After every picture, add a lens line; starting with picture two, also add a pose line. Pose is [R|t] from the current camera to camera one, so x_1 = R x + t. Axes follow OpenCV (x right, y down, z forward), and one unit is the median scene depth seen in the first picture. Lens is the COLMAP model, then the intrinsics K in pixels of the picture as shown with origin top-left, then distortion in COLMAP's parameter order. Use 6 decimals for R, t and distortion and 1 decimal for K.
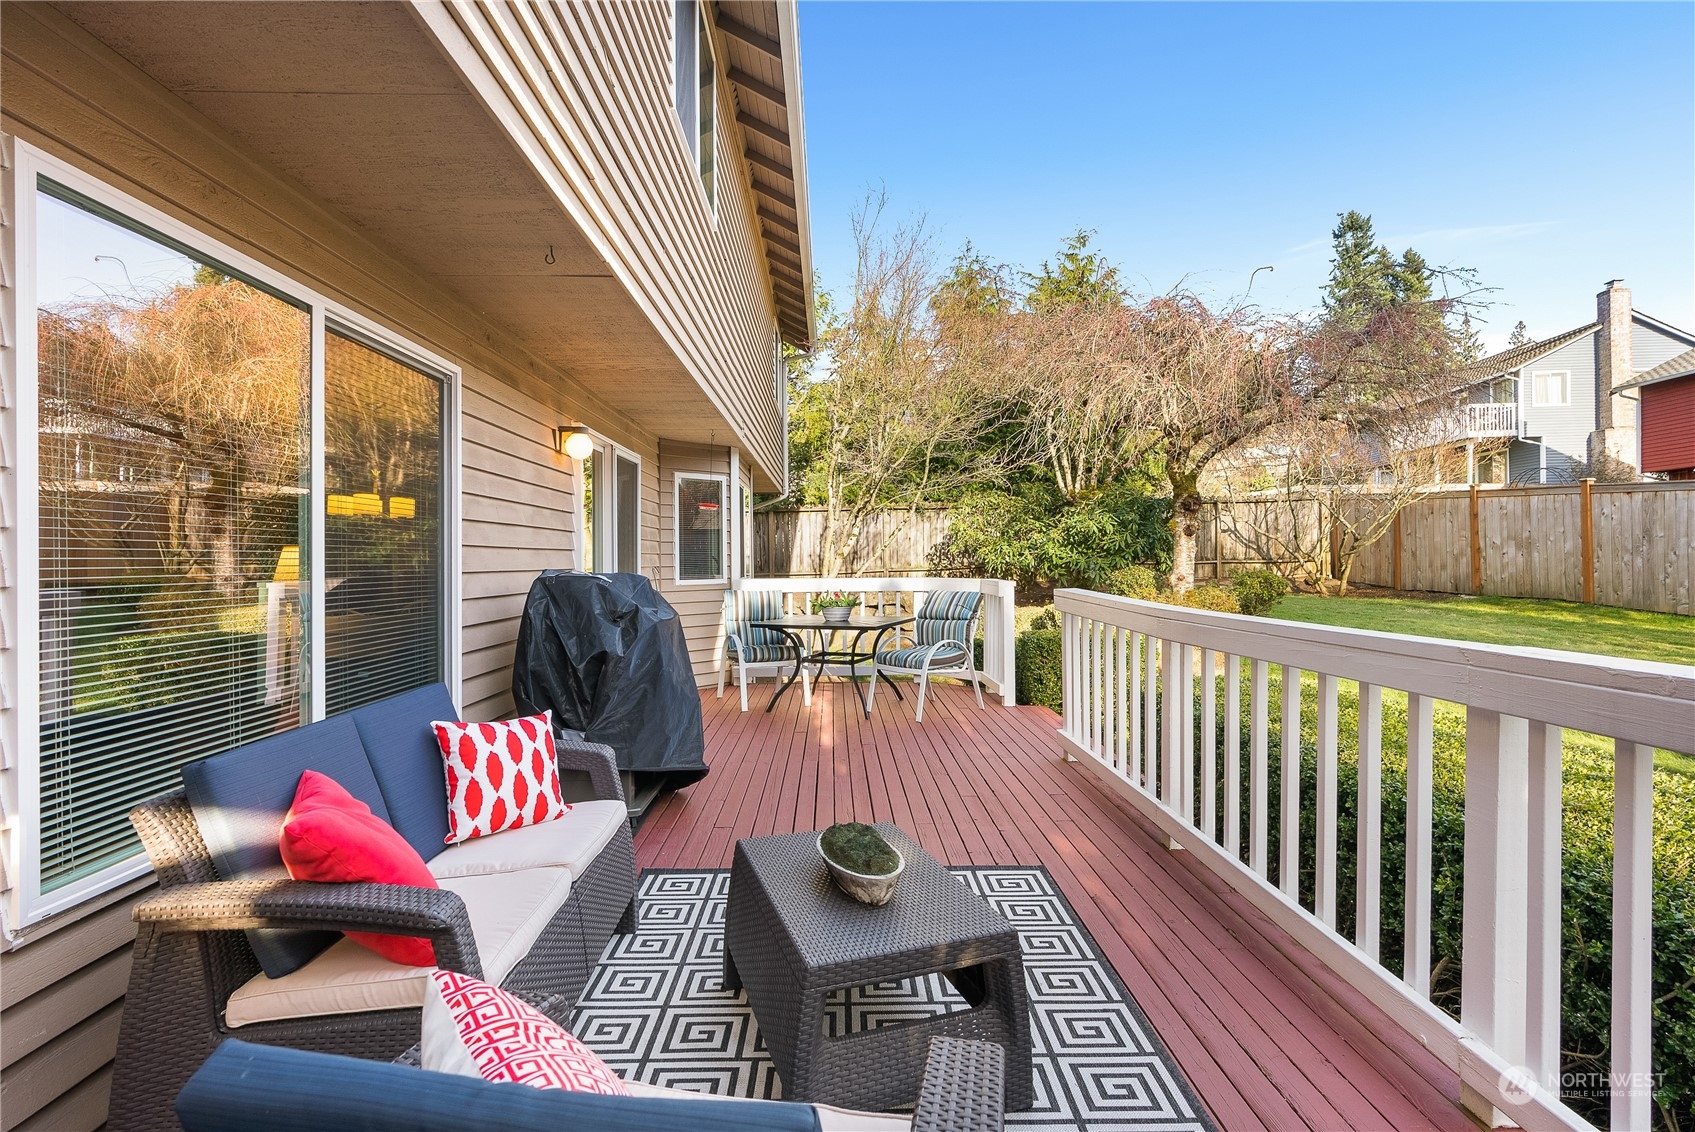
lens RADIAL K [[804.1, 0, 847.2], [0, 804.1, 562.1], [0, 0, 1]] dist [0.000425, 0.000000]
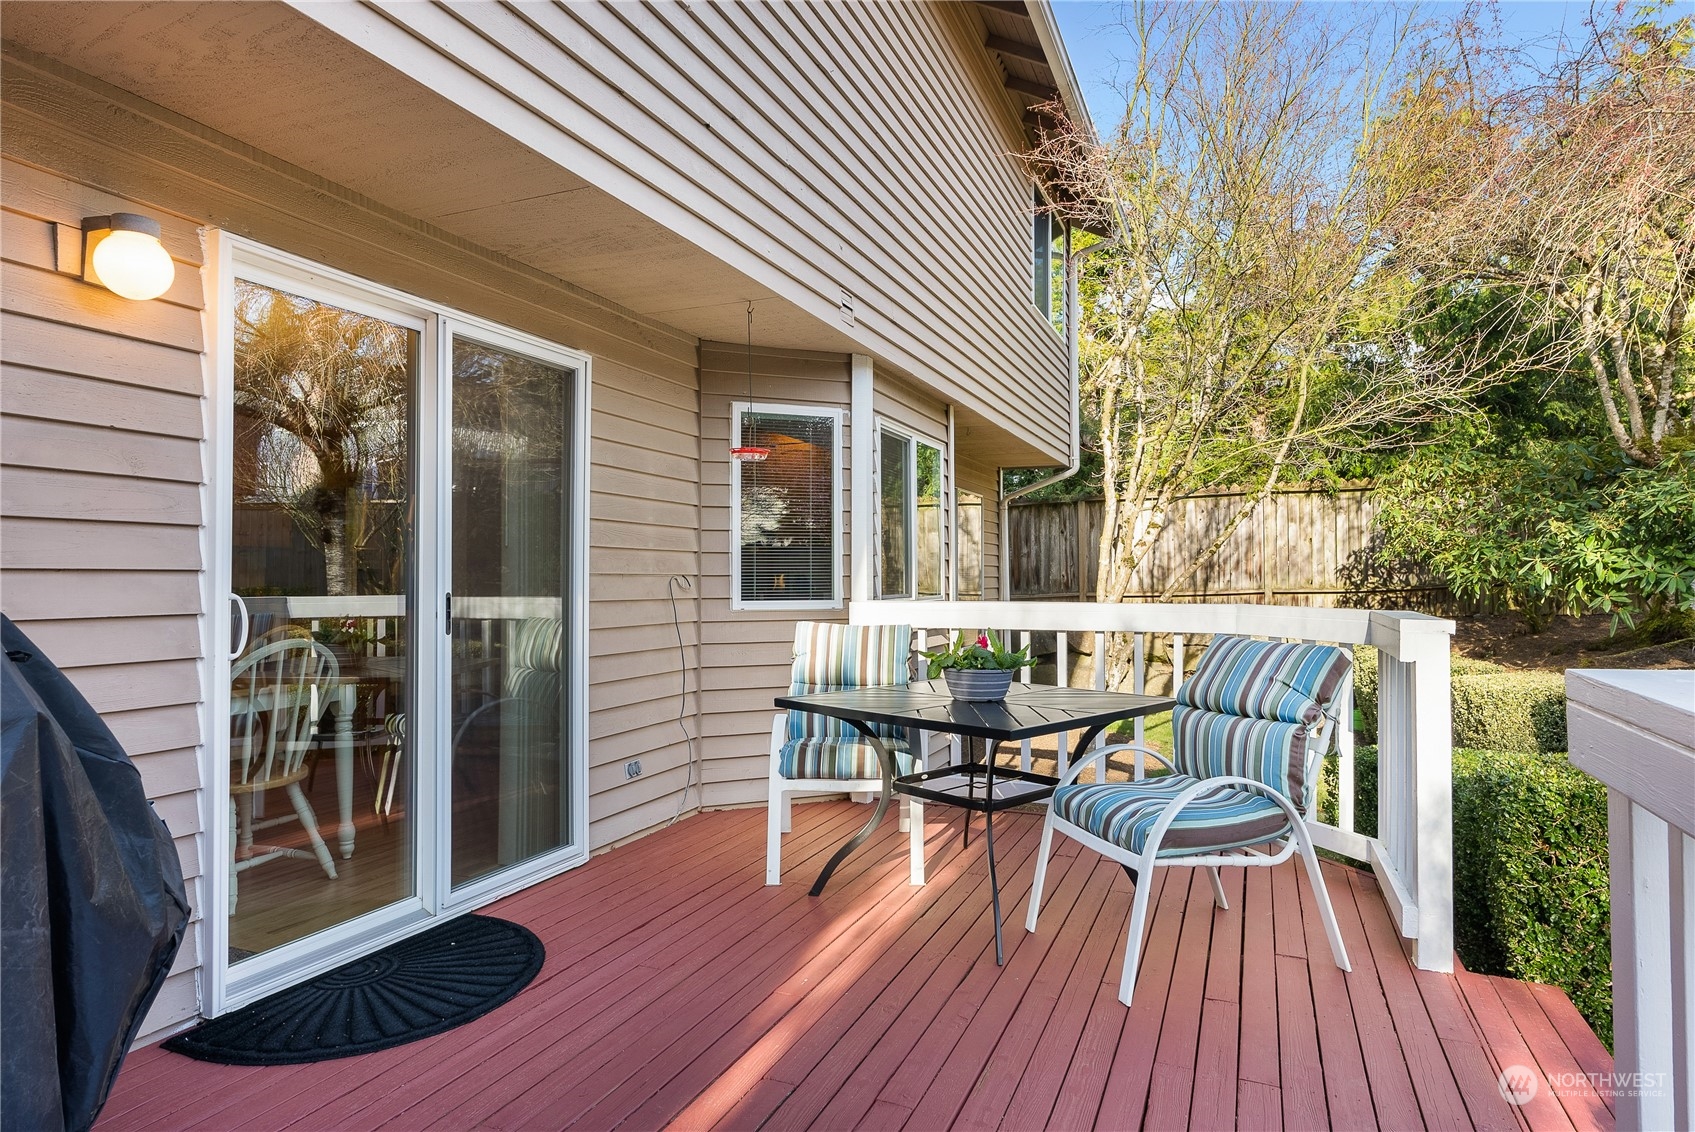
lens RADIAL K [[954.1, 0, 849.5], [0, 954.1, 564.9], [0, 0, 1]] dist [-0.018917, 0.000773]
pose [[0.909918, 0.002196, -0.414782, 0.086190], [-0.009984, 0.999812, -0.016610, 0.005547], [0.414668, 0.019255, 0.909769, 0.311769]]
